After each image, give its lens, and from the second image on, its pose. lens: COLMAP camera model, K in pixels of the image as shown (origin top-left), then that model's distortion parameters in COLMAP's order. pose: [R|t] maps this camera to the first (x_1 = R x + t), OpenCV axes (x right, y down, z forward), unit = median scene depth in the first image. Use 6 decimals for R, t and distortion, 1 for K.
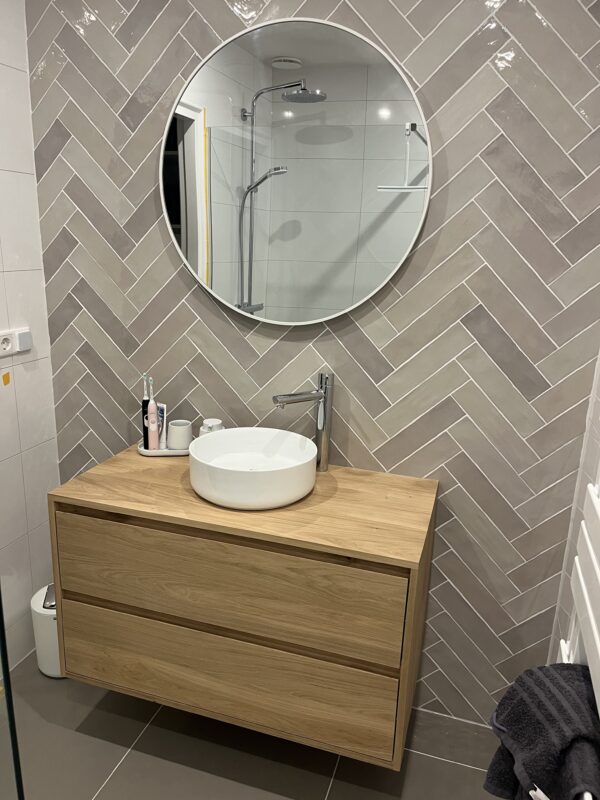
lens RADIAL K [[601.0, 0, 296.5], [0, 601.0, 395.9], [0, 0, 1]] dist [0.069146, -0.082404]
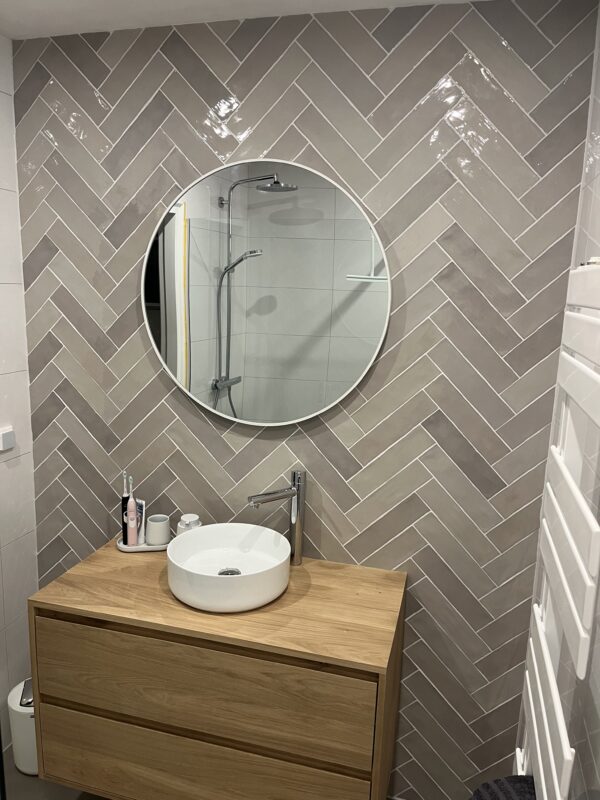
lens RADIAL K [[601.0, 0, 298.7], [0, 601.0, 394.9], [0, 0, 1]] dist [0.069146, -0.082404]
pose [[0.999232, -0.009575, 0.038006, 0.010430], [0.012562, 0.996785, -0.079129, -0.087540], [-0.037126, 0.079546, 0.996140, -0.064221]]
